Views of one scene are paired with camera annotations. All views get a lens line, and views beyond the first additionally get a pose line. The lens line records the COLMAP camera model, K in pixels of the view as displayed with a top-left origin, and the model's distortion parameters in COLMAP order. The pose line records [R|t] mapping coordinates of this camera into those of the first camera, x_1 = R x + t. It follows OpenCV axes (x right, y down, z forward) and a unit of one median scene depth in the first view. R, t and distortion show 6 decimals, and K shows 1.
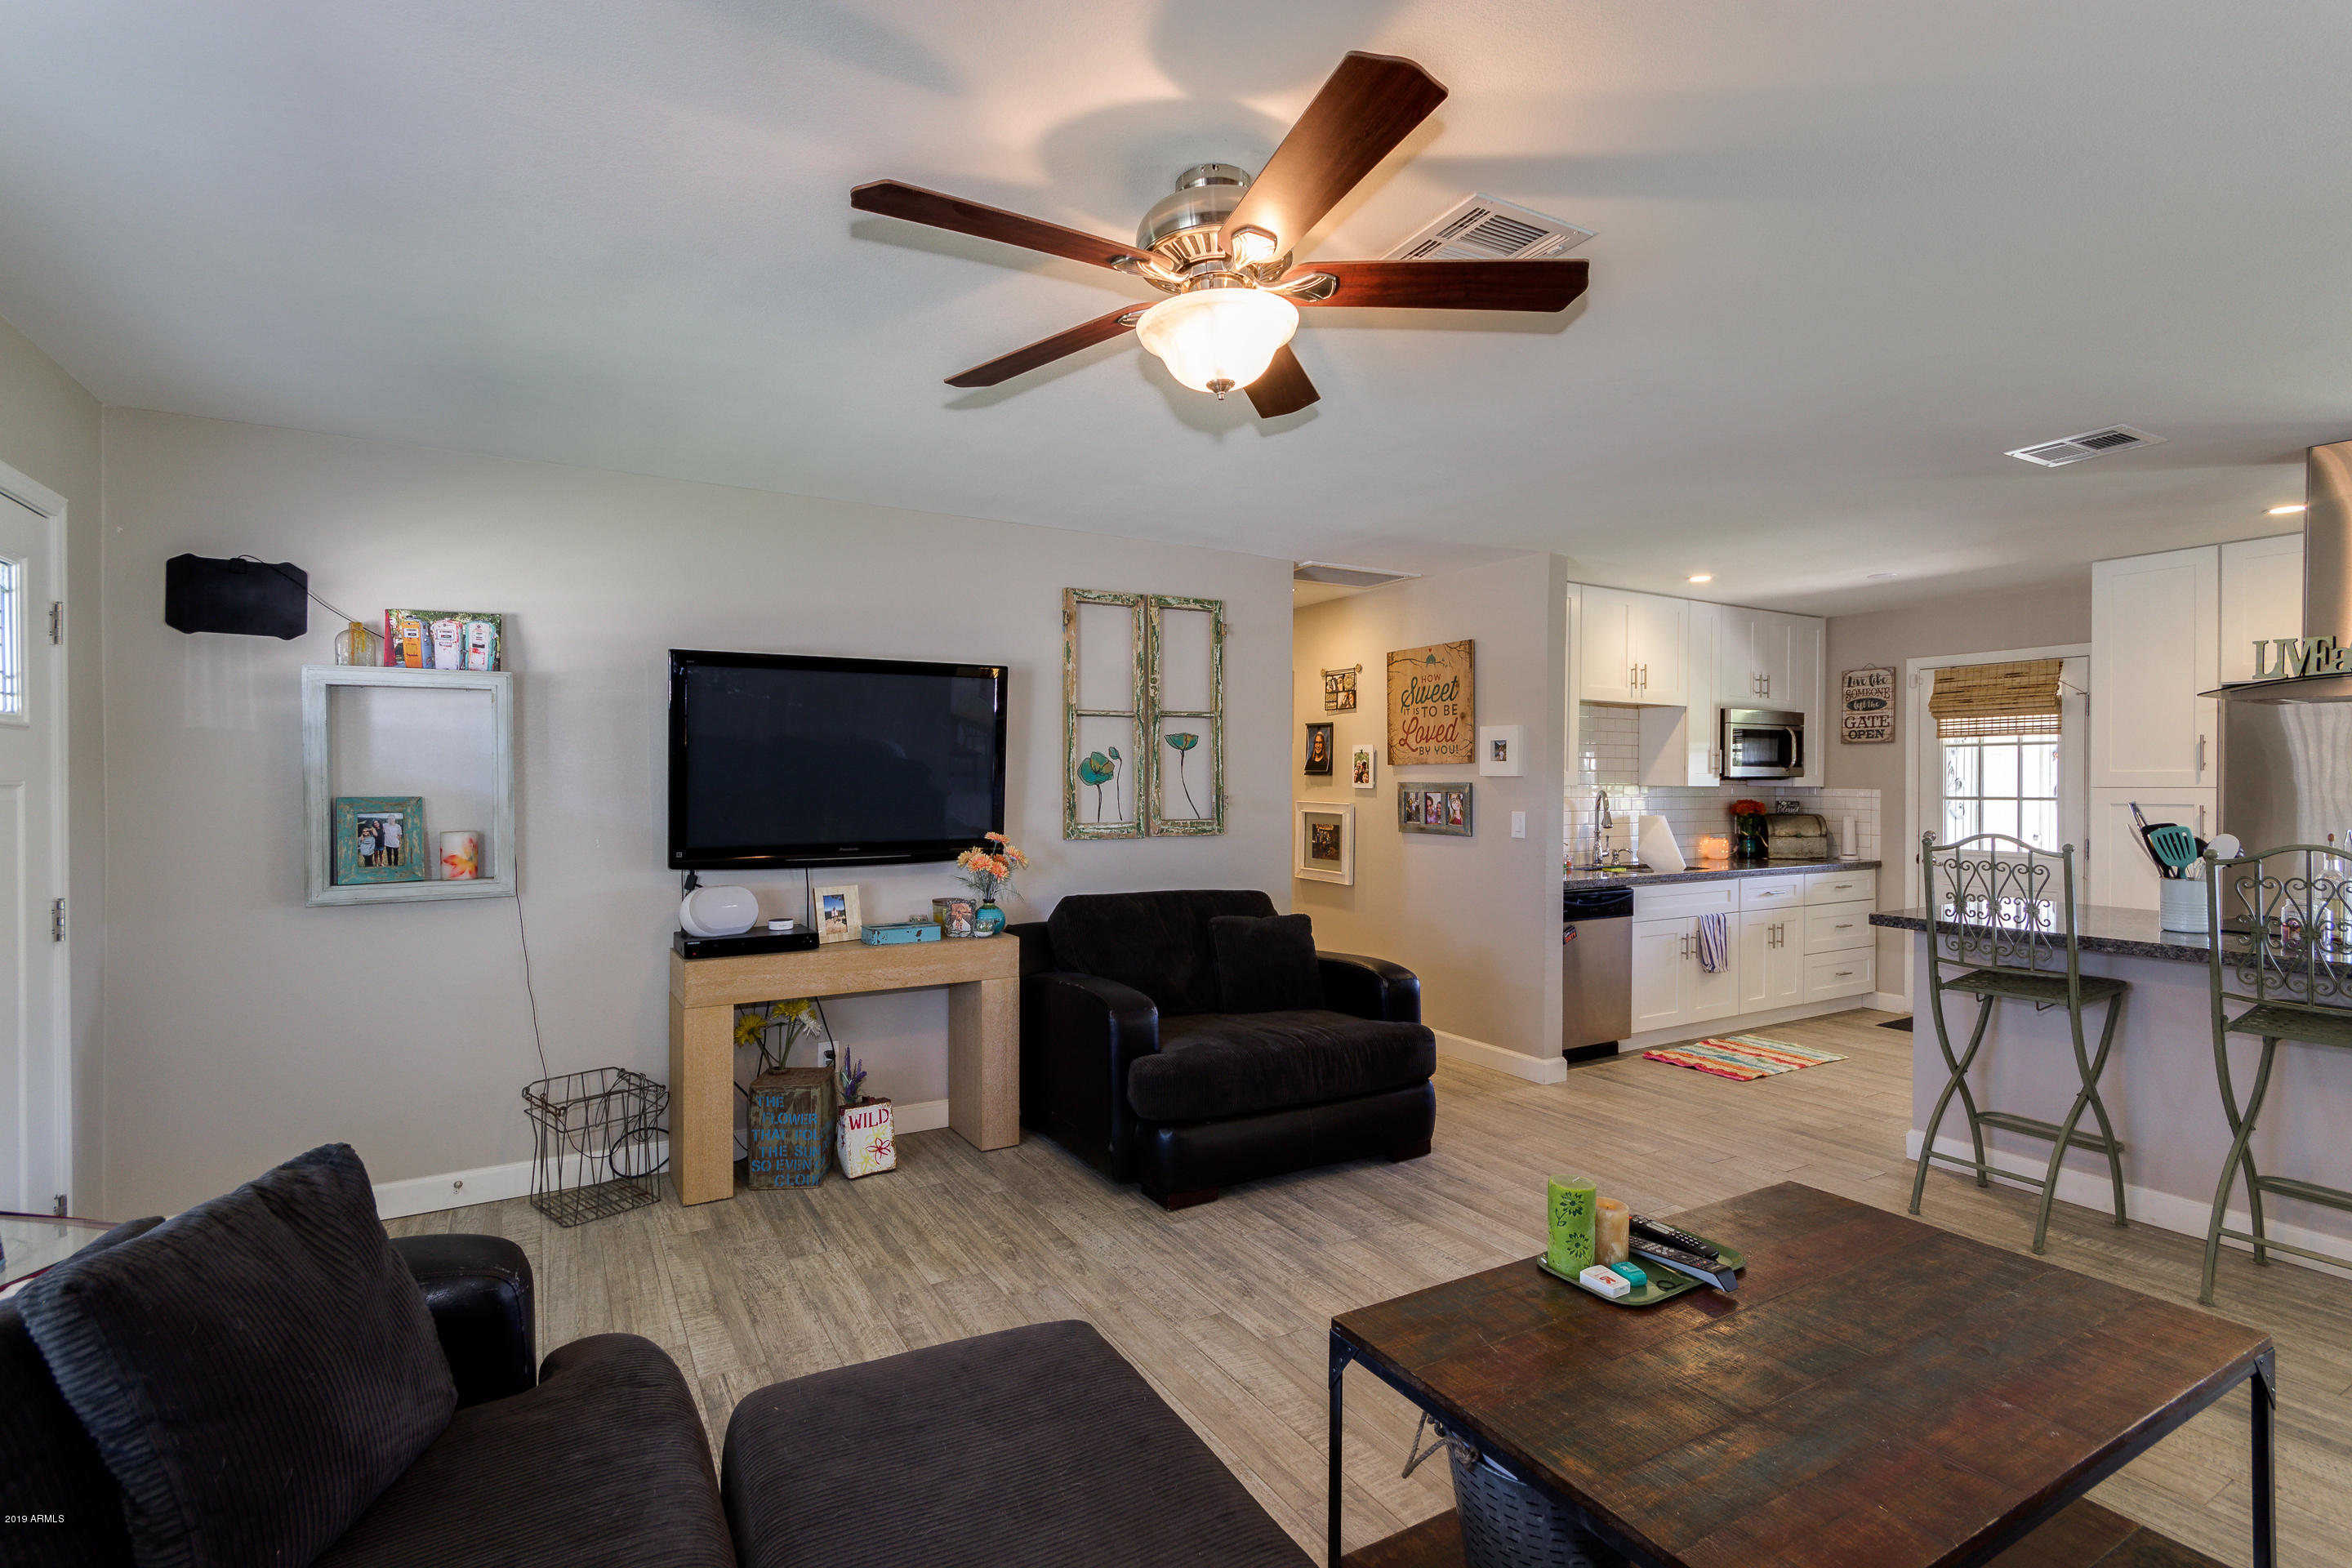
lens RADIAL K [[1086.0, 0, 1190.6], [0, 1086.0, 787.3], [0, 0, 1]] dist [0.001674, 0.000181]
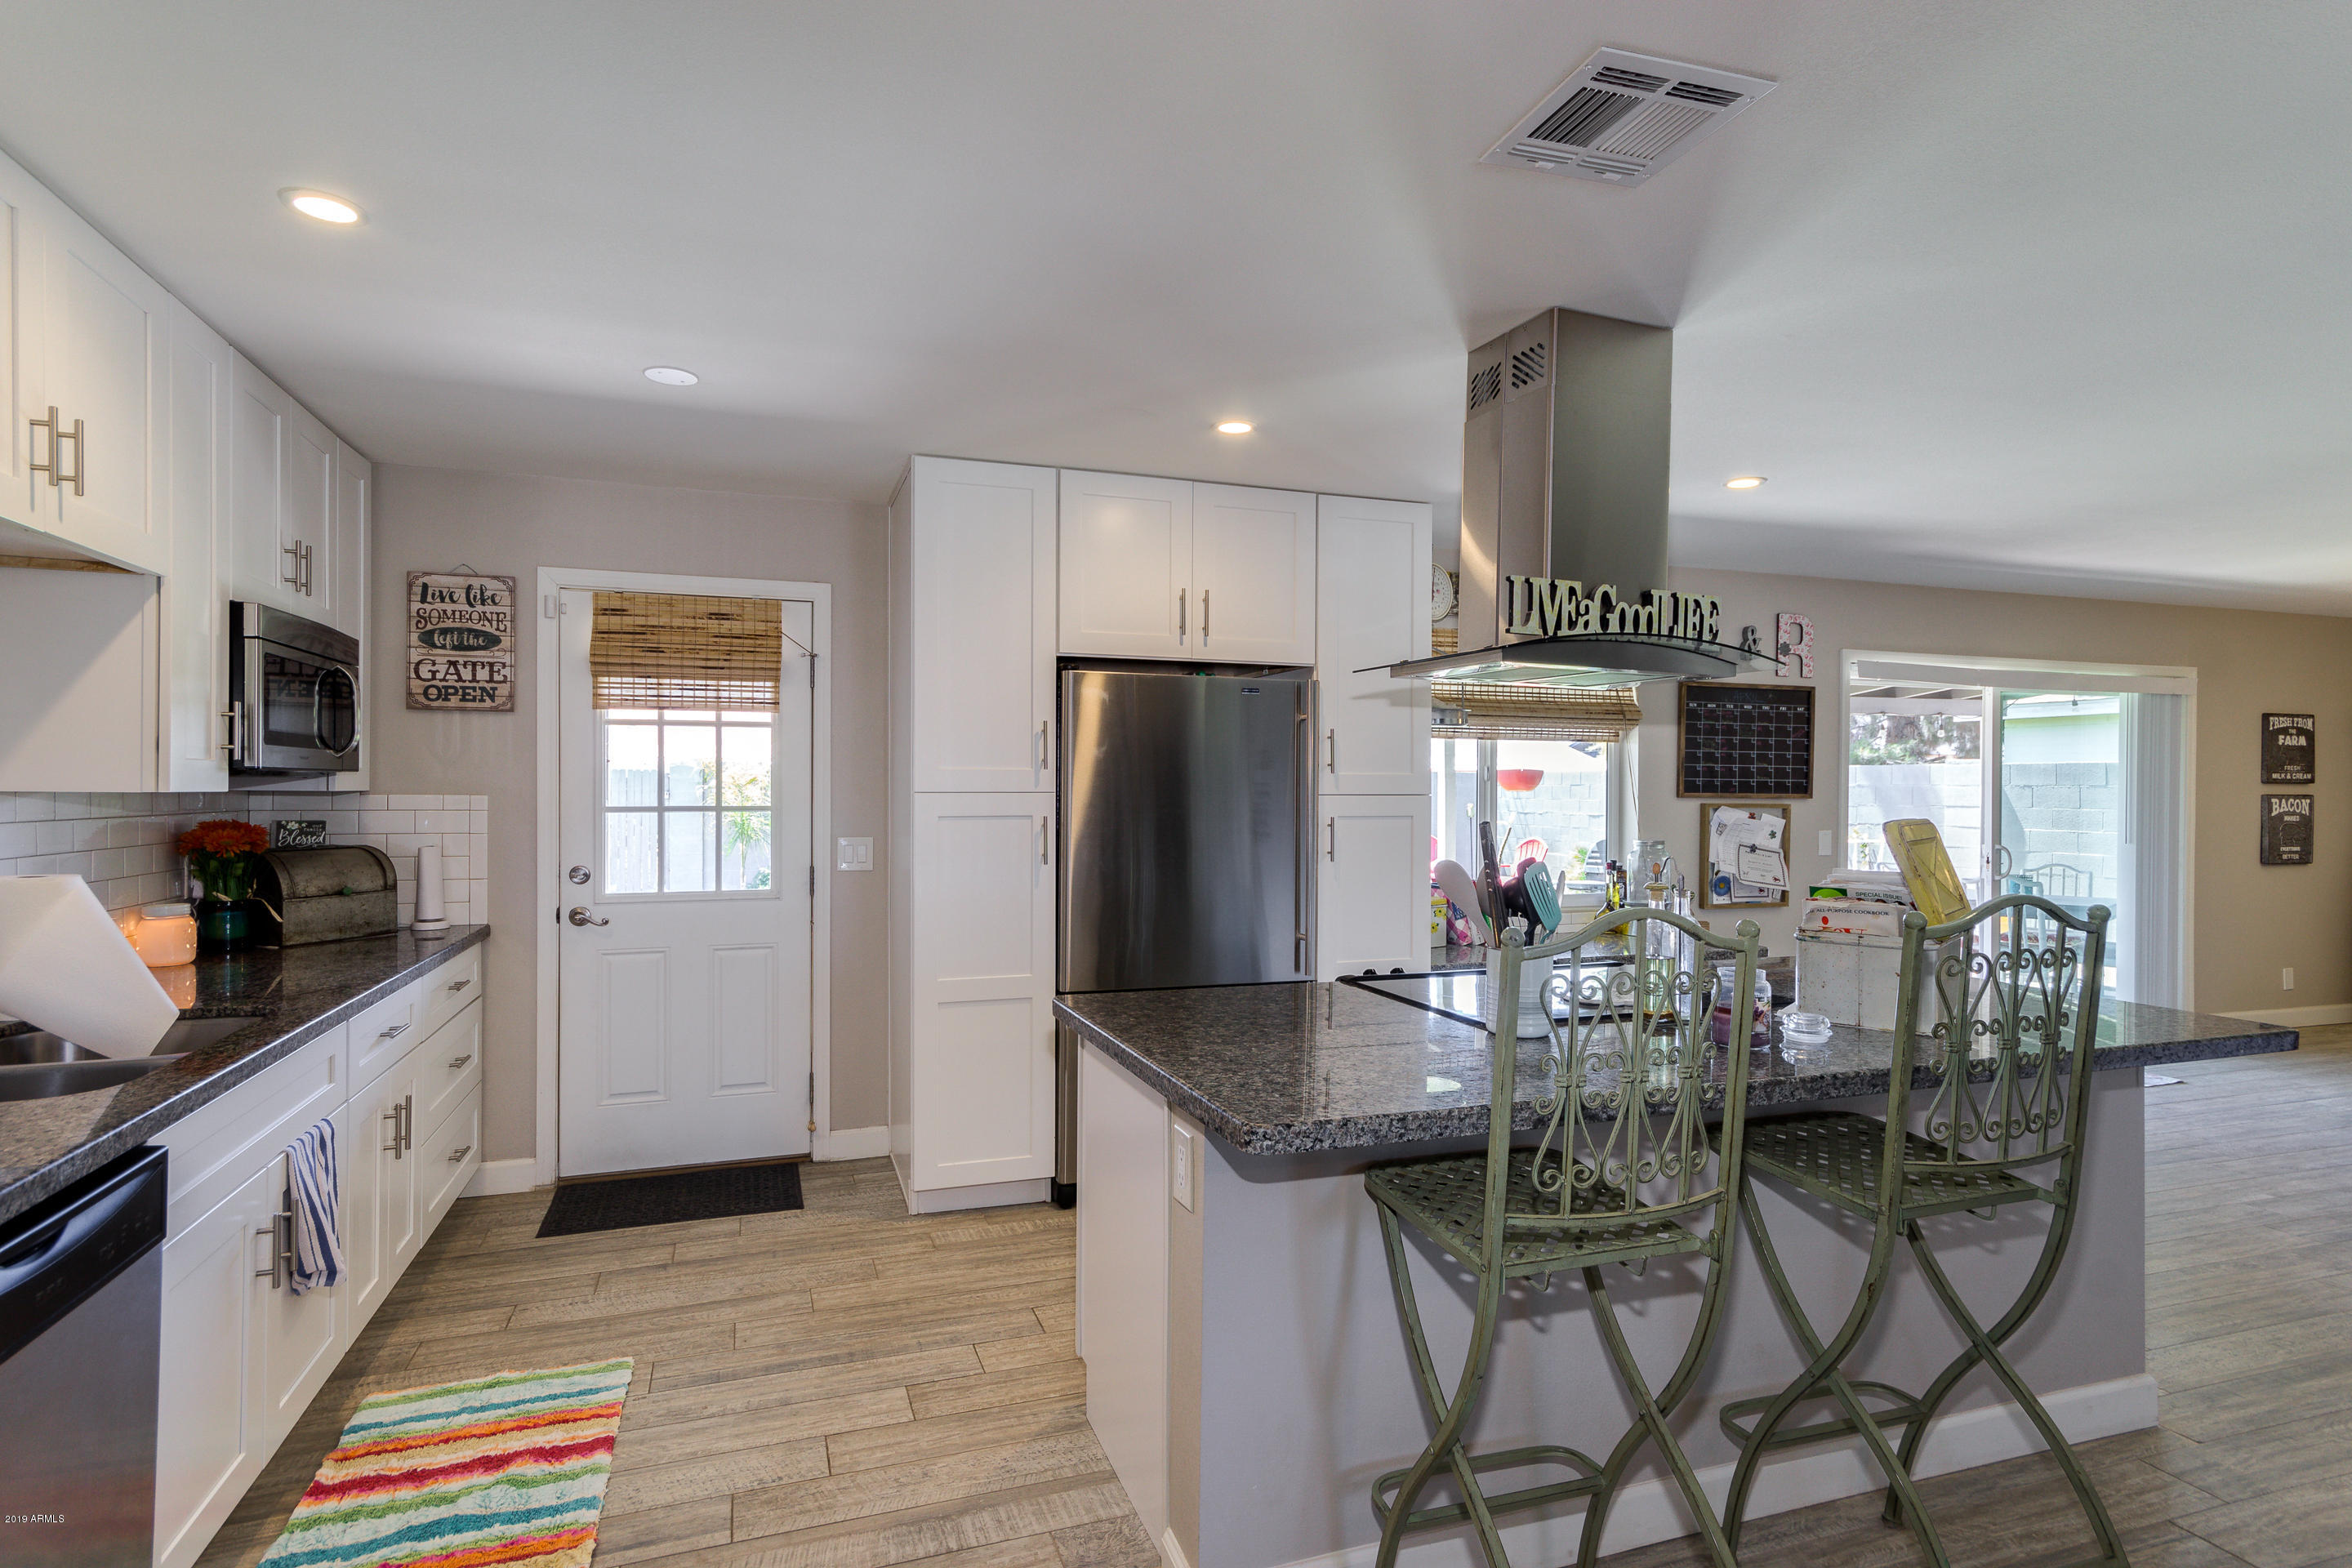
lens RADIAL K [[1148.8, 0, 1125.4], [0, 1148.8, 788.8], [0, 0, 1]] dist [0.011498, 0.000567]
pose [[0.216611, -0.001286, 0.976257, 0.187820], [-0.000980, 0.999998, 0.001535, -0.003593], [-0.976258, -0.001289, 0.216609, 0.795341]]
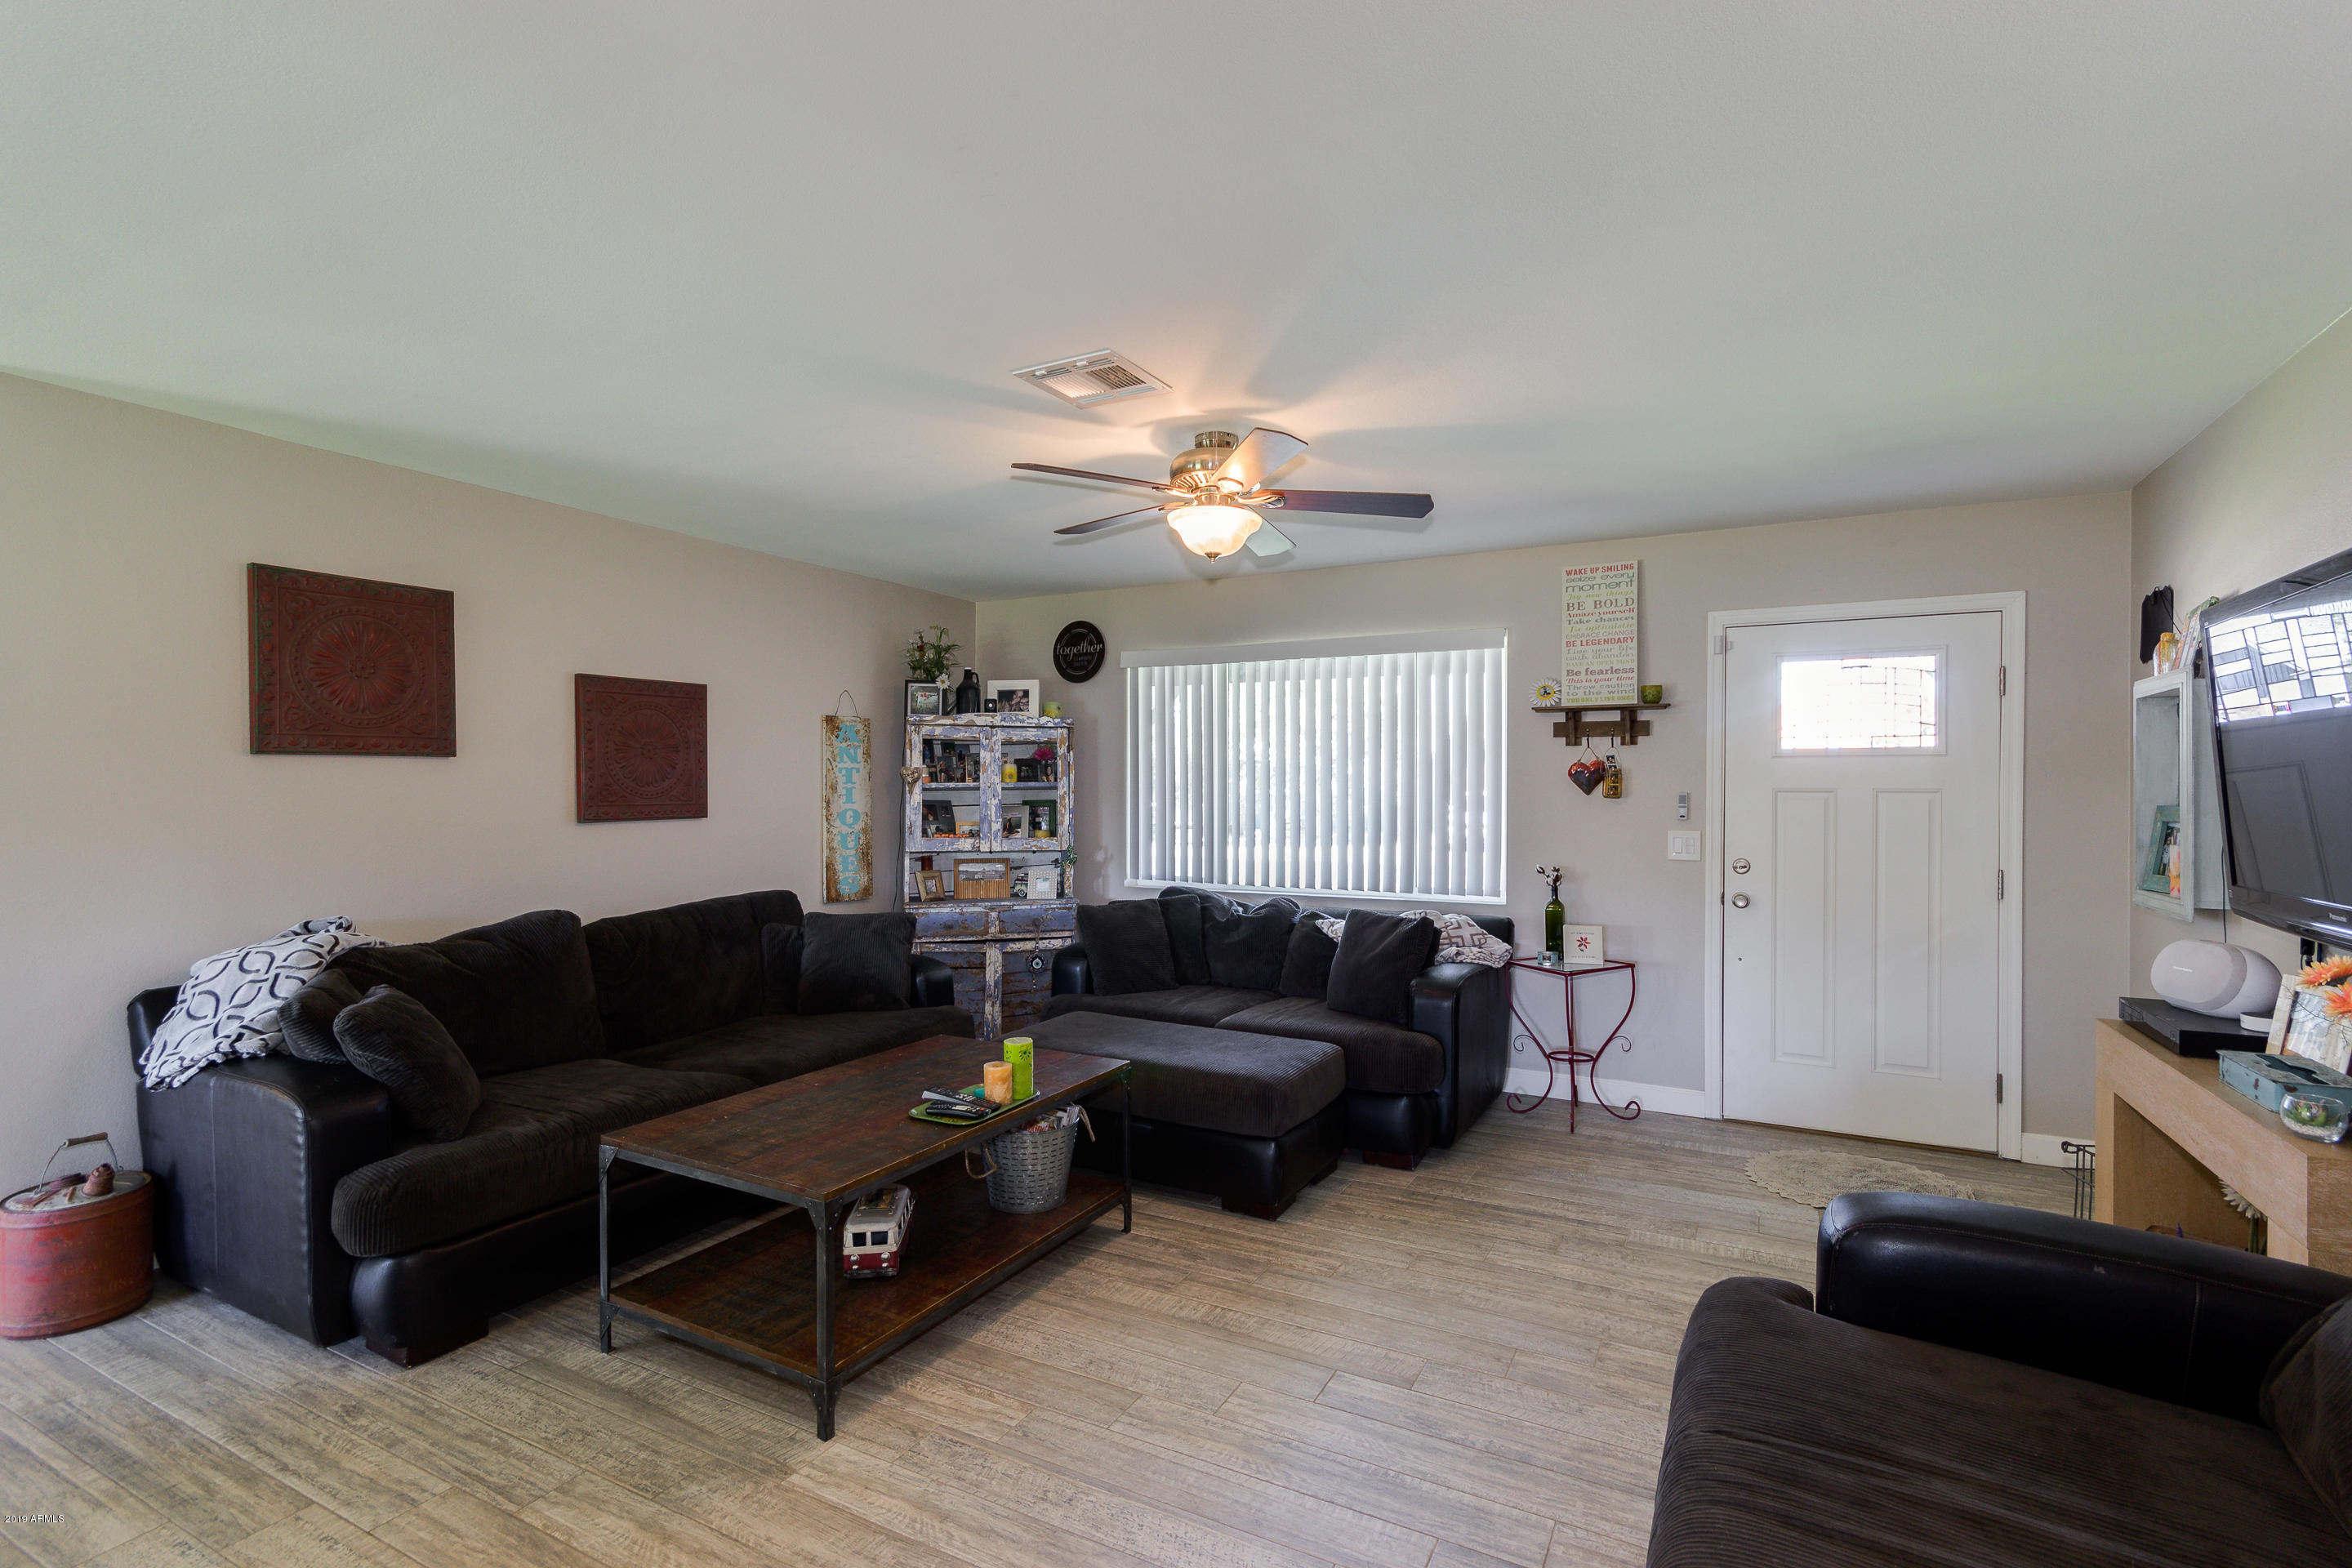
lens RADIAL K [[1093.0, 0, 1176.0], [0, 1093.0, 784.0], [0, 0, 1]] dist [0.003251, 0.001284]
pose [[-0.854952, -0.003387, -0.518697, 0.393846], [-0.005756, 0.999979, 0.002957, -0.006179], [0.518676, 0.005514, -0.854953, 0.998242]]
